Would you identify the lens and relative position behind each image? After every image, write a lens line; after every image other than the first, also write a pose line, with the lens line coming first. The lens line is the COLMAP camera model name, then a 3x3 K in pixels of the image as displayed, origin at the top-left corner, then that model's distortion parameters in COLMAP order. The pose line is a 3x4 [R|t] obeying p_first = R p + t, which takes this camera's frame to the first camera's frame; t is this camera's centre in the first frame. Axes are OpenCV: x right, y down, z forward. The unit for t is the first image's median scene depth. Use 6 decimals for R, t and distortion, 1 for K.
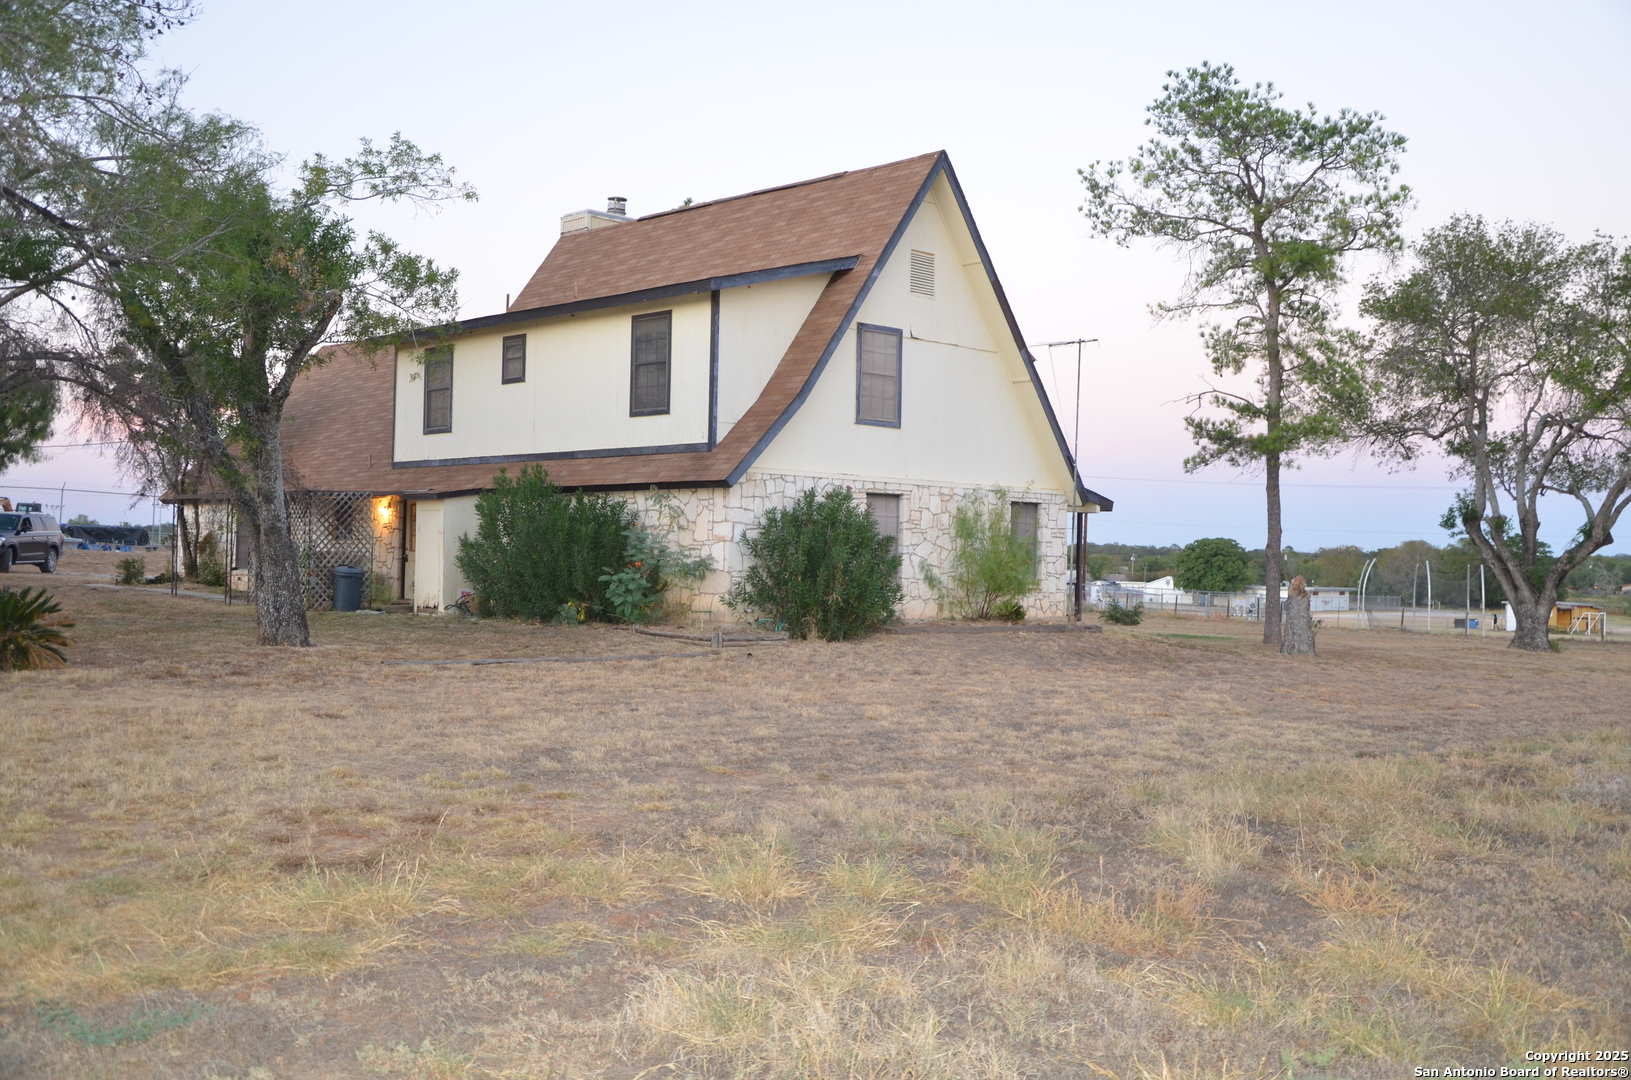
lens RADIAL K [[1658.1, 0, 817.1], [0, 1658.1, 535.0], [0, 0, 1]] dist [0.010148, 0.000000]
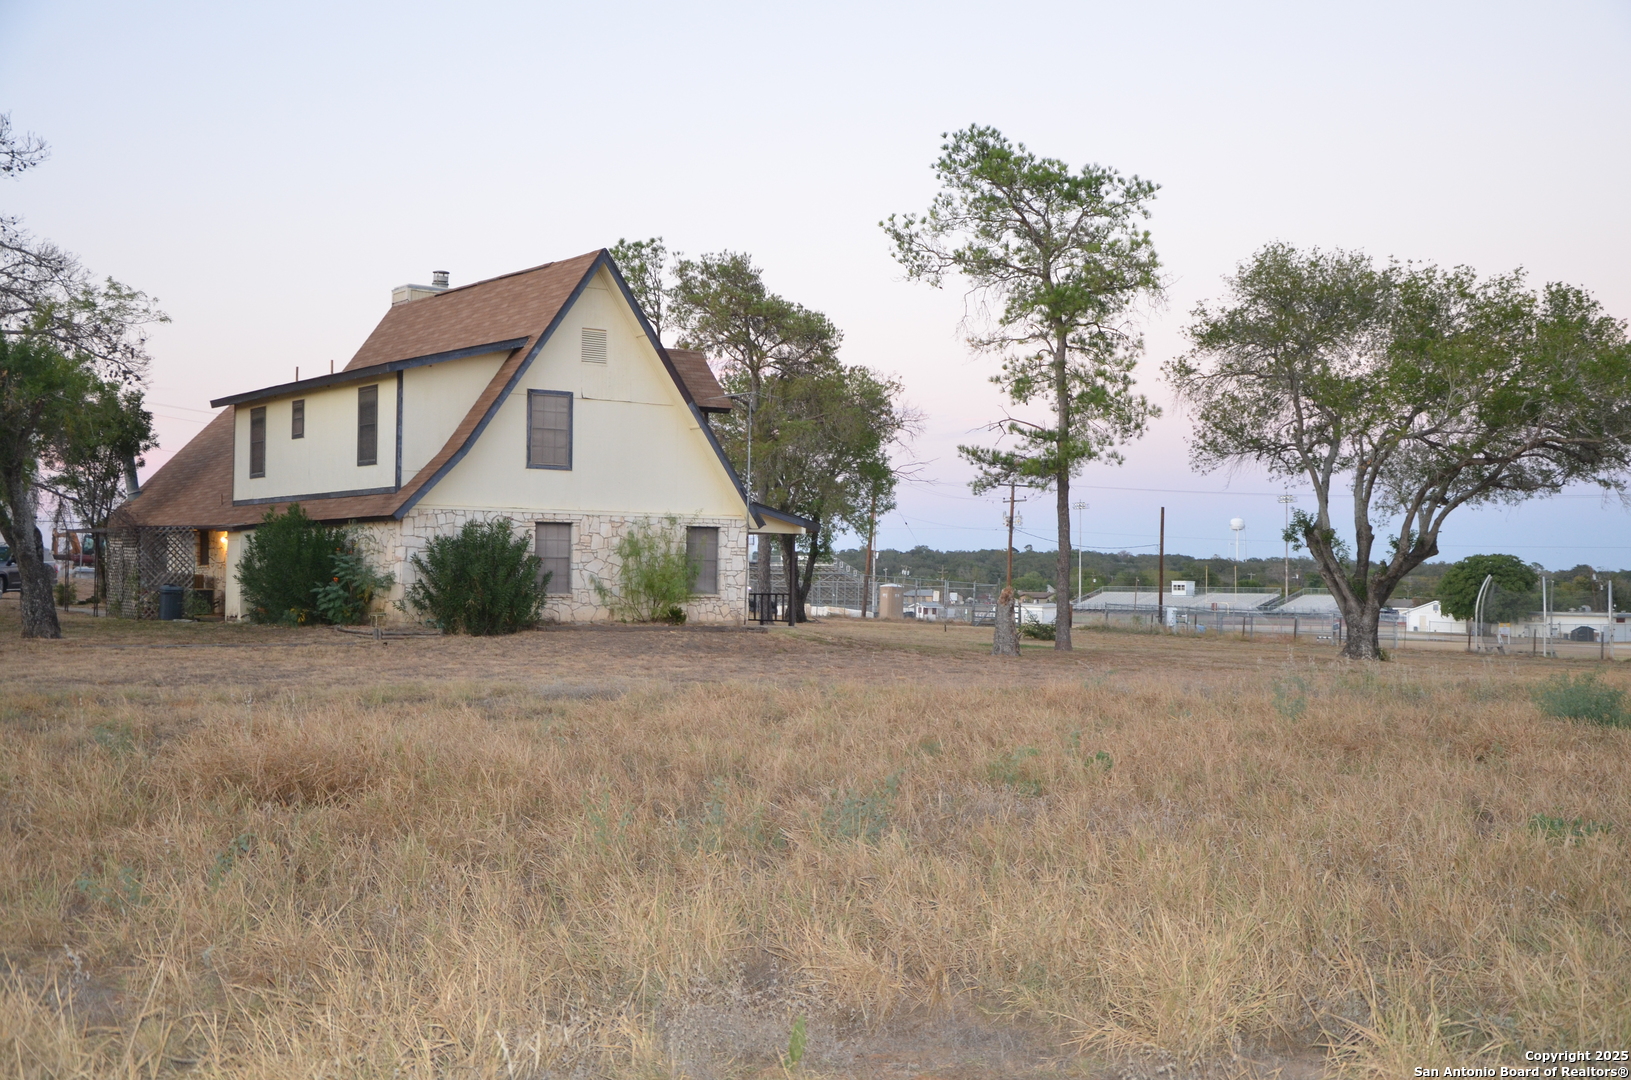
lens RADIAL K [[2021.0, 0, 813.4], [0, 2021.0, 536.3], [0, 0, 1]] dist [0.123189, 0.000000]
pose [[0.987386, -0.014331, -0.157685, 0.445786], [0.012596, 0.999849, -0.011999, 0.006406], [0.157833, 0.009861, 0.987417, -0.465277]]
